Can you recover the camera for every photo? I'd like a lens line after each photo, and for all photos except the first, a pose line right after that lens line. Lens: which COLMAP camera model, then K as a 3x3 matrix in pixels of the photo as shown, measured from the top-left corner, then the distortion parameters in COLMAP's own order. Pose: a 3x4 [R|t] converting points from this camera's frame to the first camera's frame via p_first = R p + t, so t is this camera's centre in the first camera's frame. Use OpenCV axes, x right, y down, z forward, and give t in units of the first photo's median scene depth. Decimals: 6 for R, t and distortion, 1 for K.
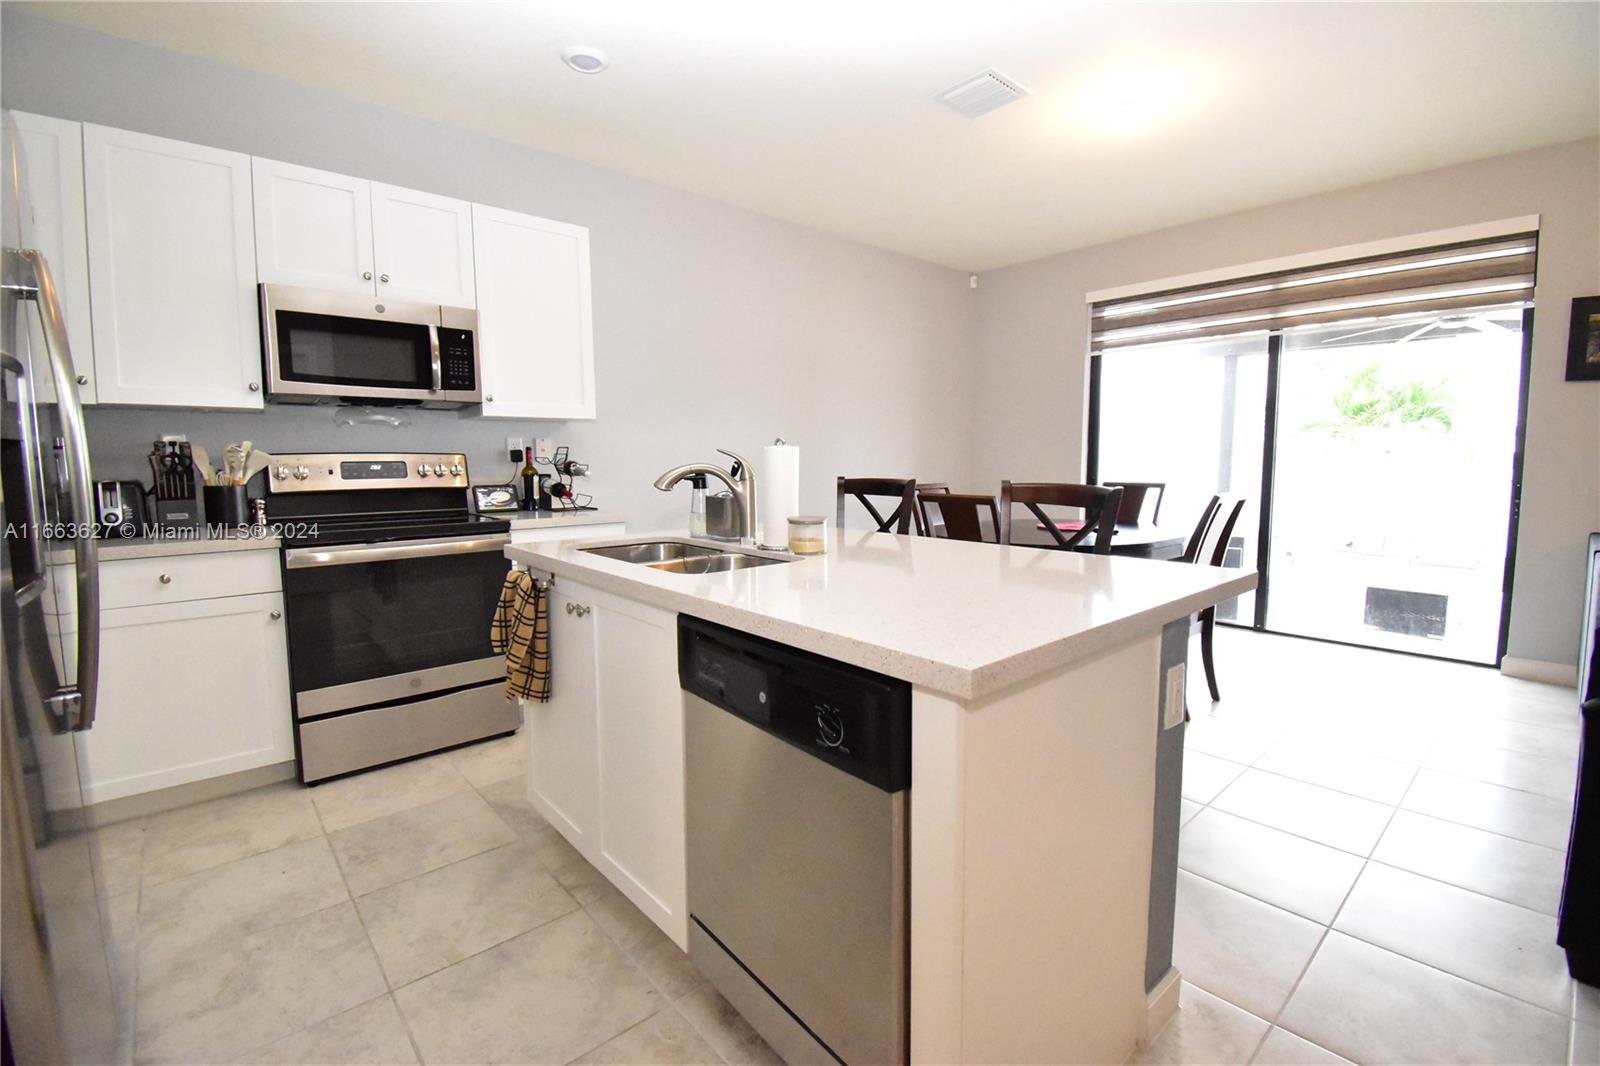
lens RADIAL K [[703.8, 0, 808.5], [0, 703.8, 527.5], [0, 0, 1]] dist [0.002583, -0.011945]
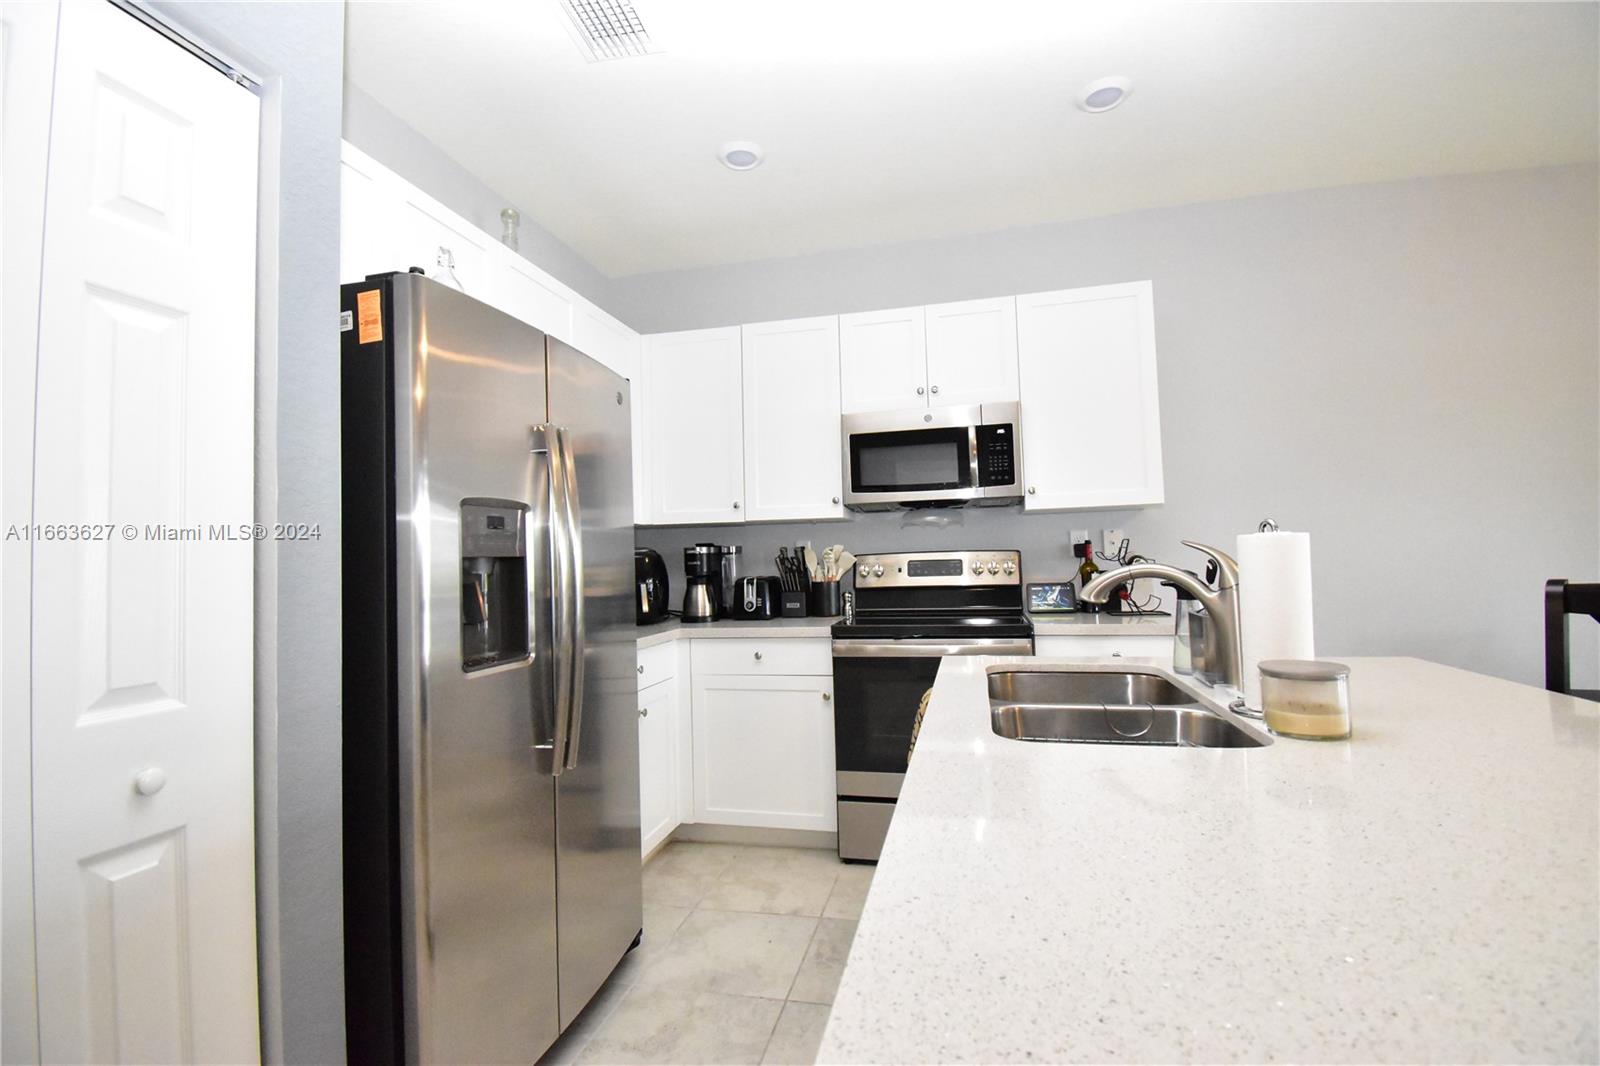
lens RADIAL K [[703.8, 0, 808.4], [0, 703.8, 523.2], [0, 0, 1]] dist [0.002583, -0.011945]
pose [[0.575144, -0.053589, -0.816295, 0.150776], [-0.055018, 0.993059, -0.103958, -0.030377], [0.816200, 0.104702, 0.568204, 0.256446]]
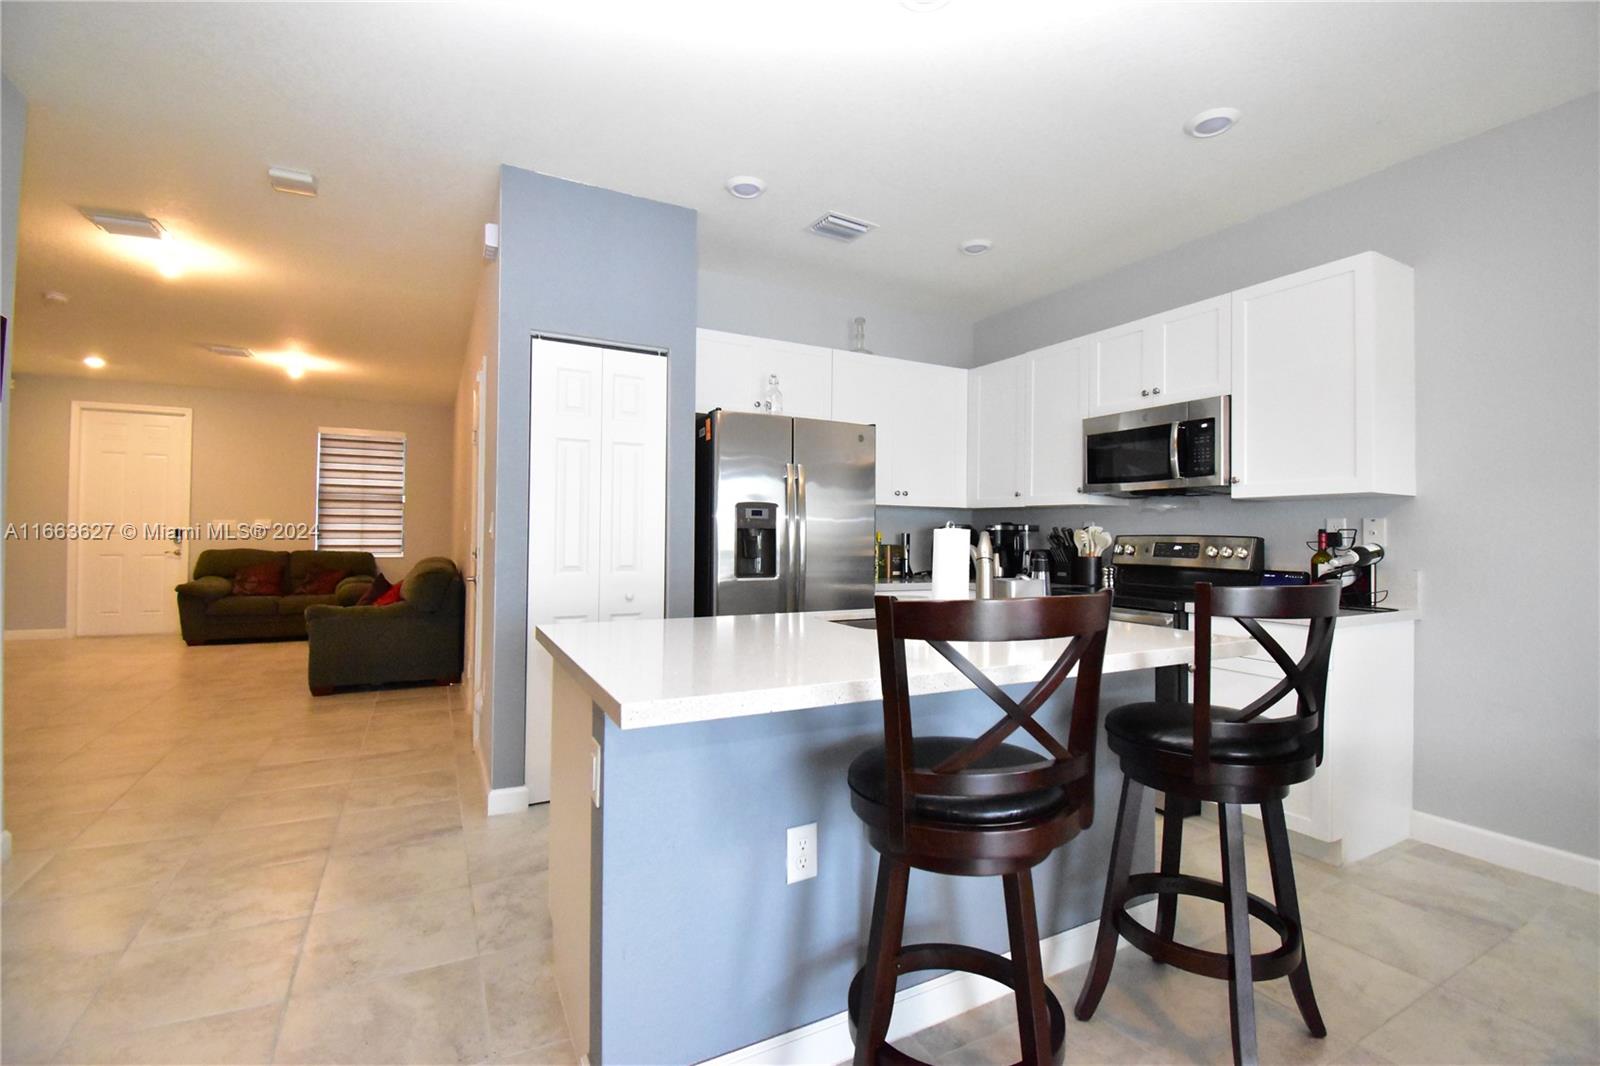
lens RADIAL K [[703.8, 0, 807.7], [0, 703.8, 524.5], [0, 0, 1]] dist [0.002583, -0.011945]
pose [[-0.236587, -0.012318, -0.971532, 0.710237], [-0.106700, 0.994201, 0.013378, -0.079996], [0.965734, 0.106828, -0.236530, 0.737099]]
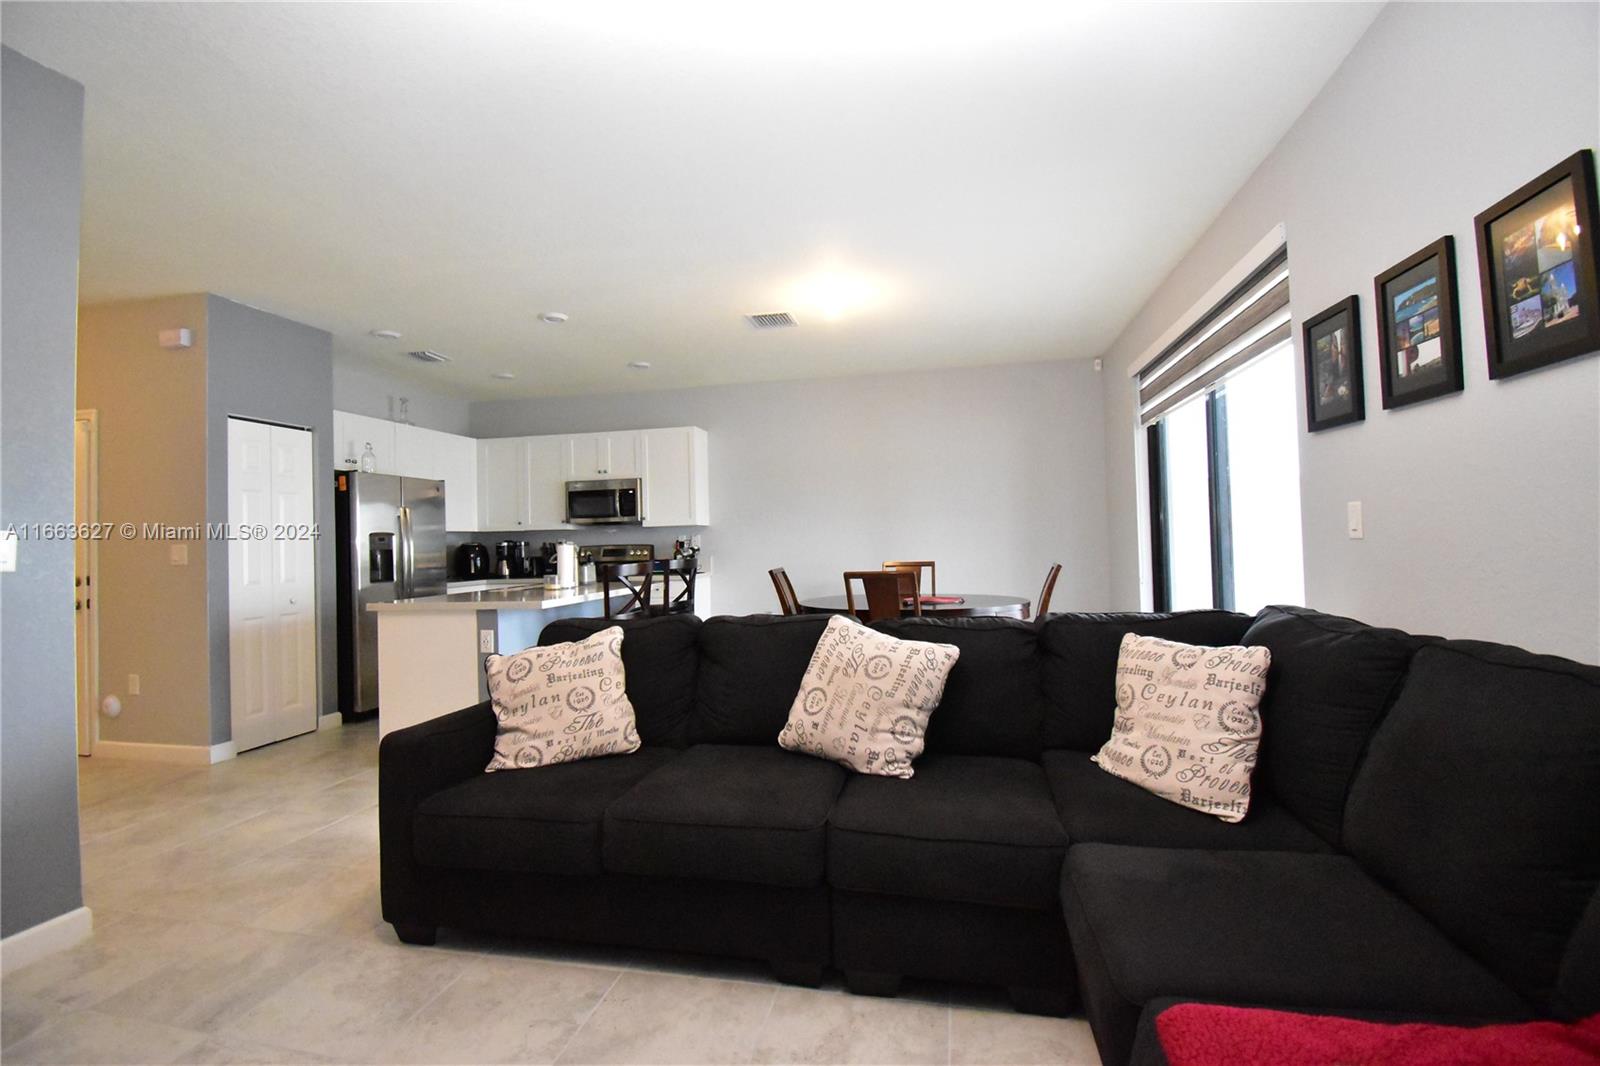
lens RADIAL K [[703.8, 0, 810.1], [0, 703.8, 524.6], [0, 0, 1]] dist [0.002583, -0.011945]
pose [[0.594980, -0.032134, -0.803098, 1.687869], [-0.054506, 0.995287, -0.080204, -0.027058], [0.801890, 0.091493, 0.590424, 0.179352]]
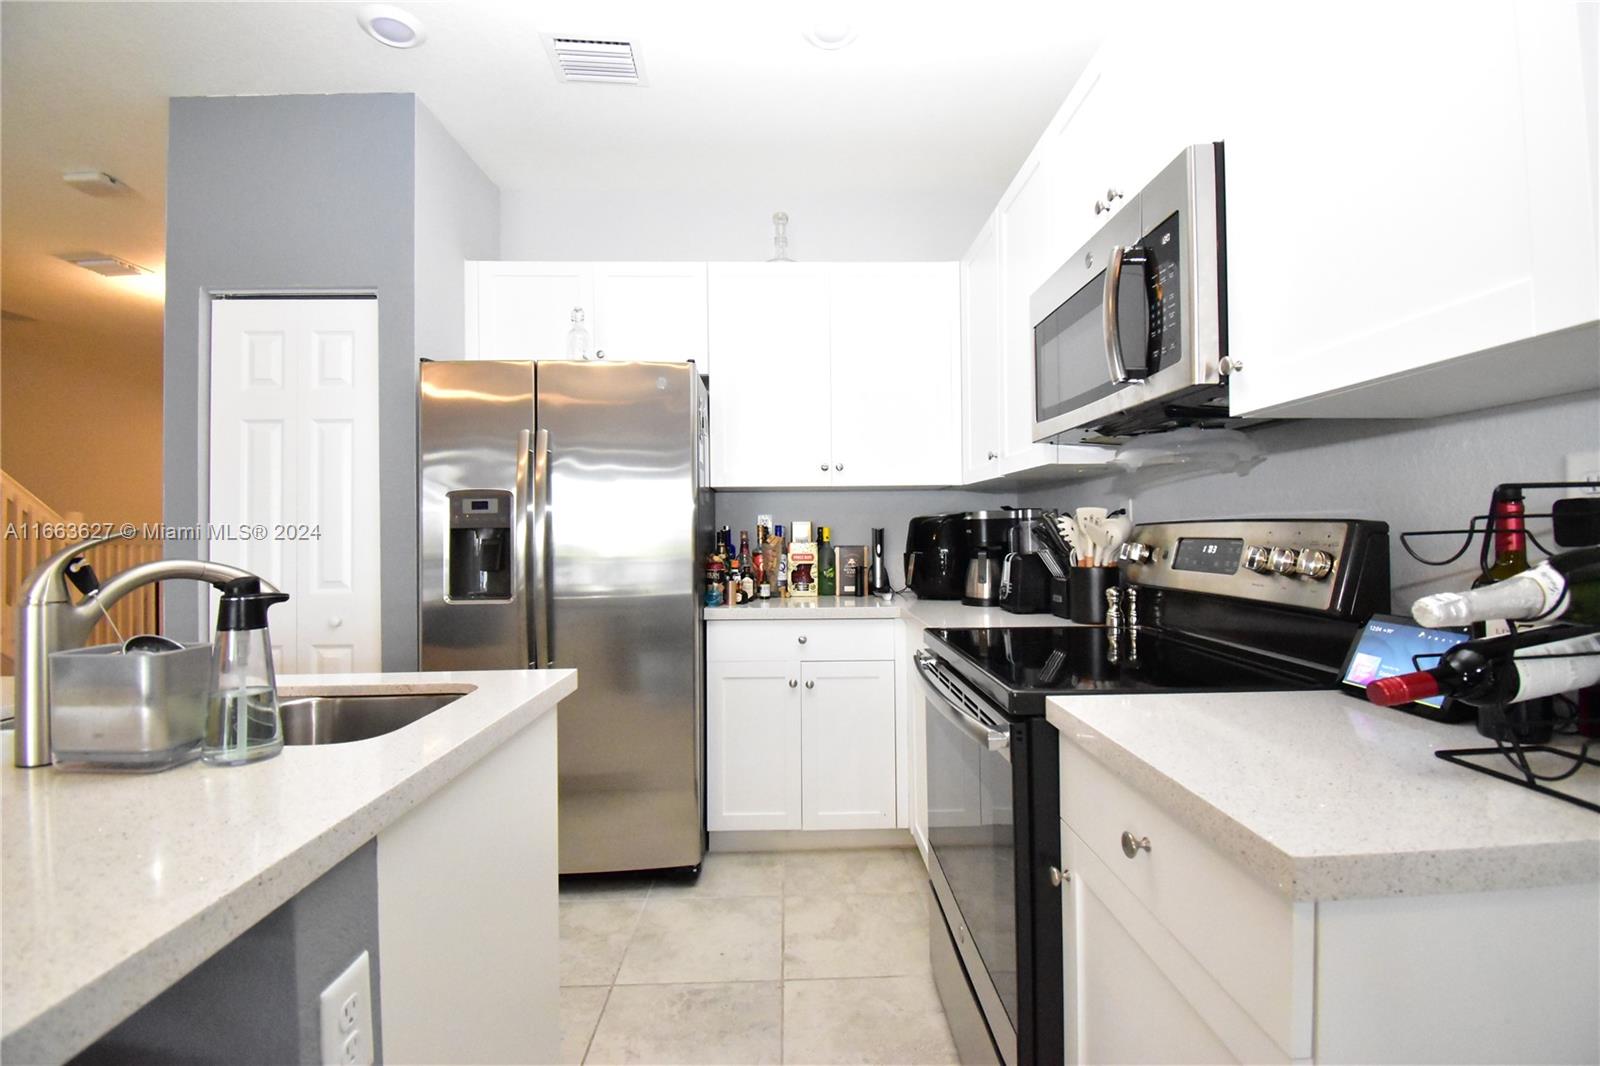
lens RADIAL K [[703.8, 0, 811.9], [0, 703.8, 521.5], [0, 0, 1]] dist [0.002583, -0.011945]
pose [[-0.639847, -0.000192, -0.768503, -0.049838], [-0.063291, 0.996616, 0.052446, -0.123107], [0.765892, 0.082197, -0.637694, 1.191288]]
